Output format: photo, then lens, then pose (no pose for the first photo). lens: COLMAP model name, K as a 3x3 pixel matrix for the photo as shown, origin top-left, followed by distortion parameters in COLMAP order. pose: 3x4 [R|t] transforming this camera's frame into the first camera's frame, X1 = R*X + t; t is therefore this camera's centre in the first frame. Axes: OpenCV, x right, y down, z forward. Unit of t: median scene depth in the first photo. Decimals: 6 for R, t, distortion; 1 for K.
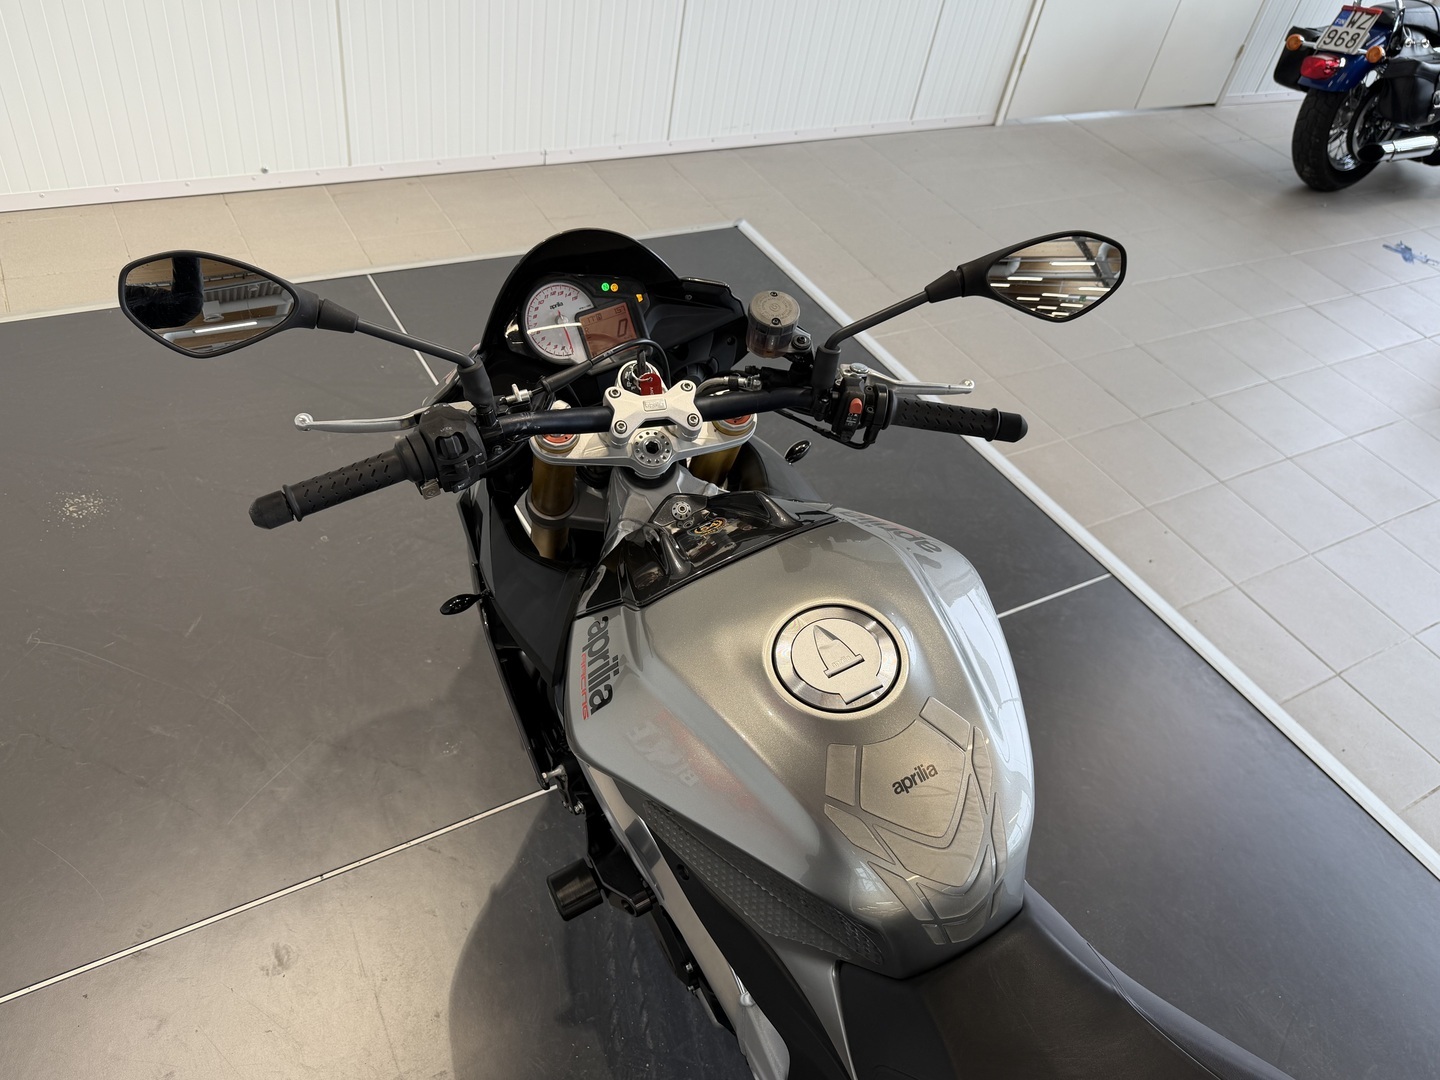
lens RADIAL K [[1072.2, 0, 739.0], [0, 1072.2, 539.6], [0, 0, 1]] dist [0.004485, -0.005174]
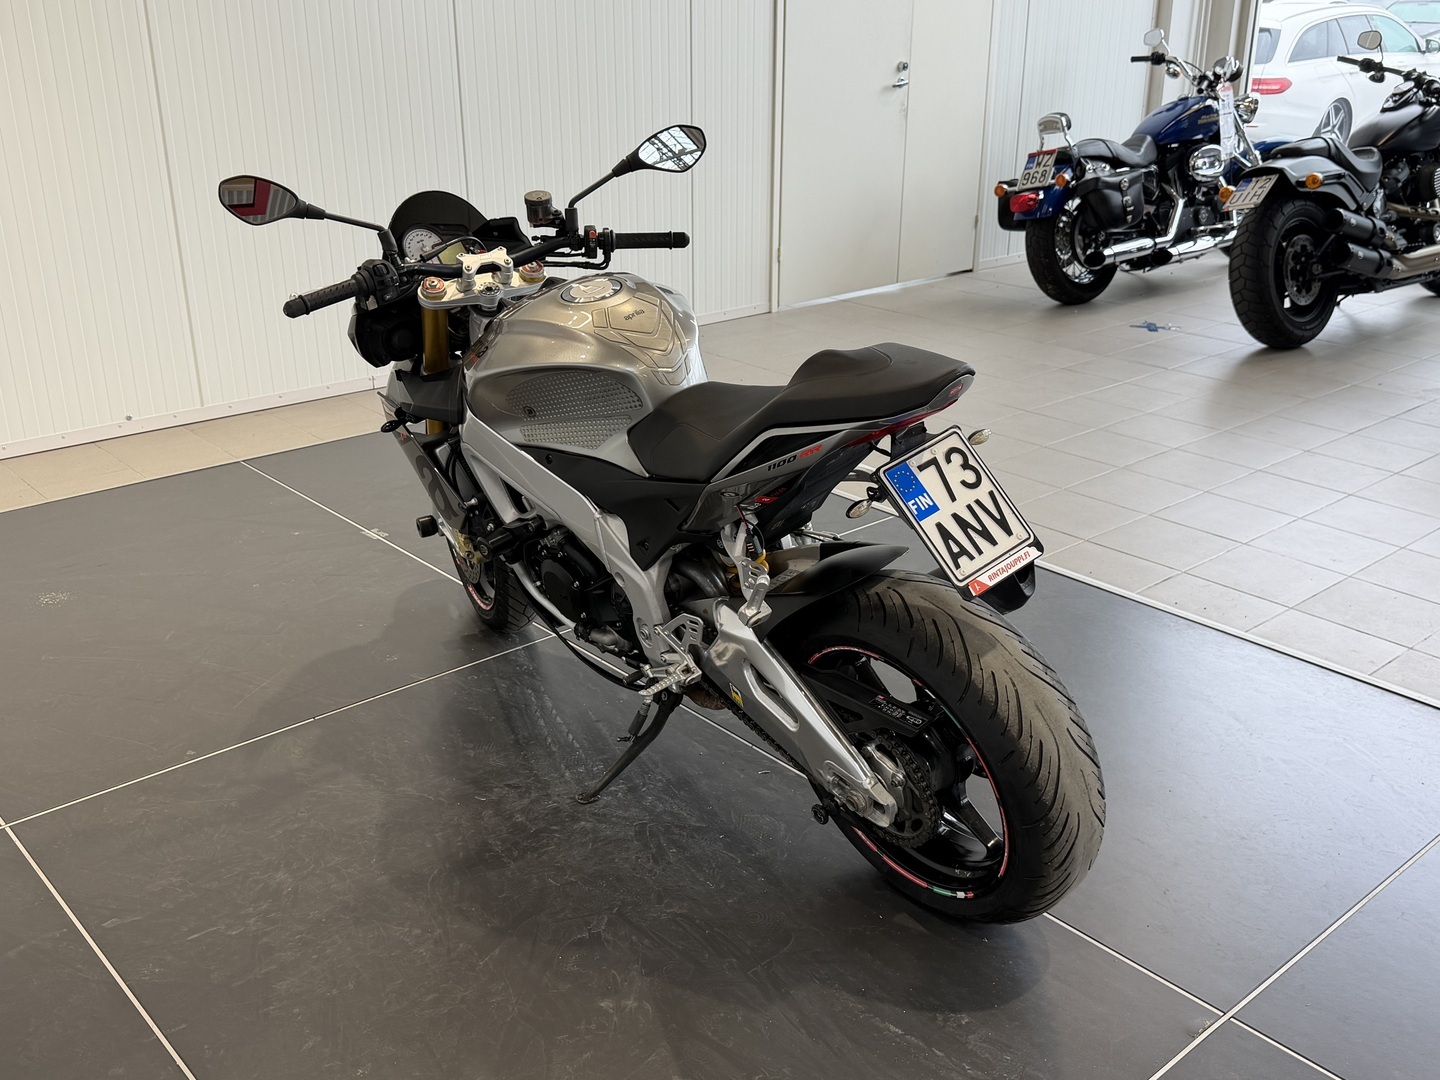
lens RADIAL K [[1405.7, 0, 720.0], [0, 1405.7, 540.0], [0, 0, 1]] dist [0.070070, -0.015836]
pose [[0.971652, -0.213160, 0.102253, -0.033044], [0.235362, 0.912963, -0.333322, 1.087565], [-0.022302, 0.347940, 0.937252, -0.988768]]
